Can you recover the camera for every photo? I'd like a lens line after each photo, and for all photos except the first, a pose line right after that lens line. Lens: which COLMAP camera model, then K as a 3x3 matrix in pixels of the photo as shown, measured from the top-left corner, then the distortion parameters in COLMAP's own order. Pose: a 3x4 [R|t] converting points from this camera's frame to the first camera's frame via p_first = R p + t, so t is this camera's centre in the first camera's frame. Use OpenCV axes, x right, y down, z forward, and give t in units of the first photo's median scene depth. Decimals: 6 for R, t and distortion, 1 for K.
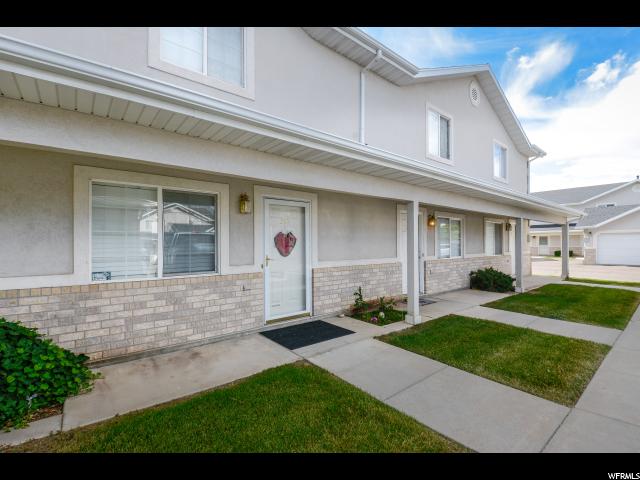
lens RADIAL K [[296.8, 0, 314.9], [0, 296.8, 241.4], [0, 0, 1]] dist [0.017720, -0.032198]
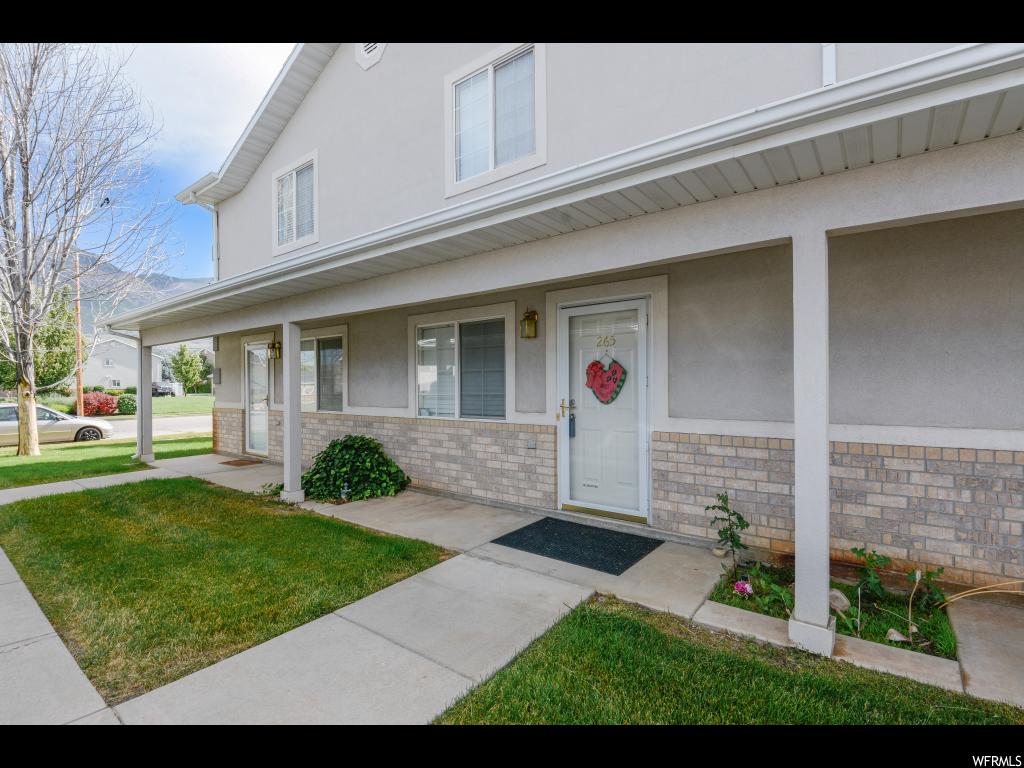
lens RADIAL K [[474.9, 0, 503.9], [0, 474.9, 386.2], [0, 0, 1]] dist [0.017720, -0.032198]
pose [[0.228543, 0.006265, -0.973514, 0.860757], [0.014585, 0.999845, 0.009859, 0.006674], [0.973425, -0.016452, 0.228416, 0.710687]]
